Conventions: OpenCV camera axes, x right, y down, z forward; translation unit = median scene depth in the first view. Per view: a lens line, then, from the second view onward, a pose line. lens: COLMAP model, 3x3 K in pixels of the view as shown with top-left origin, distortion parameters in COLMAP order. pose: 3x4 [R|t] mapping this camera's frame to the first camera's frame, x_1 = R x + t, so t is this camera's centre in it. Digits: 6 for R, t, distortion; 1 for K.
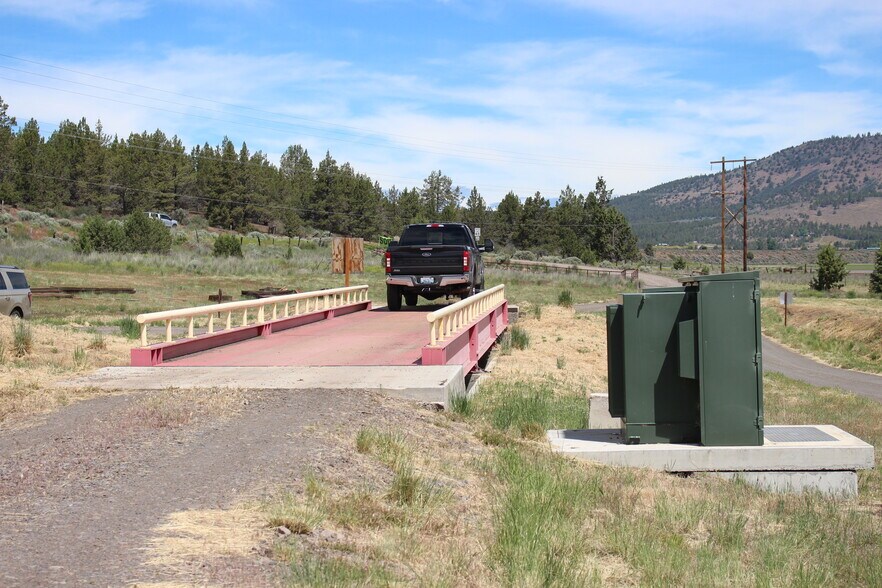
lens RADIAL K [[1936.5, 0, 441.2], [0, 1936.5, 293.8], [0, 0, 1]] dist [-0.003871, 0.000000]
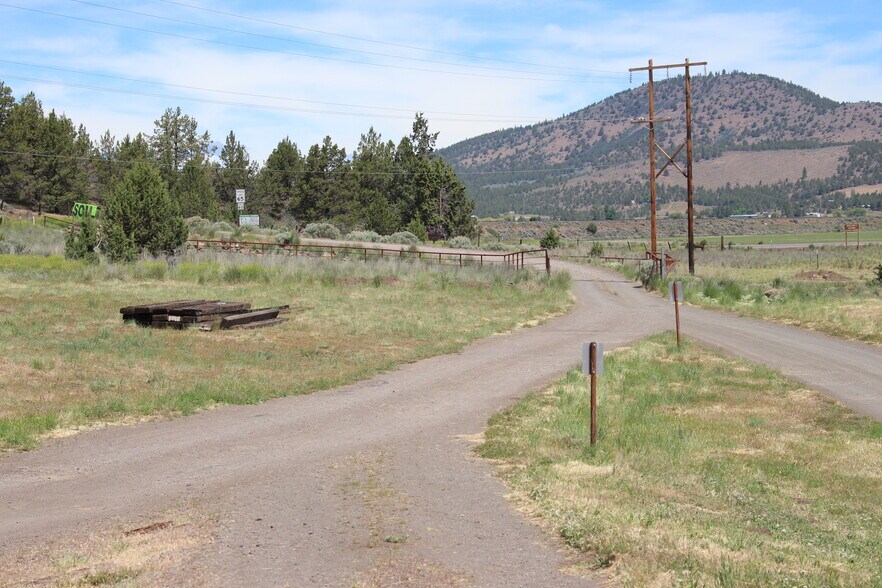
lens RADIAL K [[1936.5, 0, 440.4], [0, 1936.5, 293.0], [0, 0, 1]] dist [-0.003871, 0.000000]
pose [[0.991226, -0.026176, 0.129558, 0.000679], [0.024950, 0.999627, 0.011071, -0.005247], [-0.129799, -0.007741, 0.991510, 0.328380]]
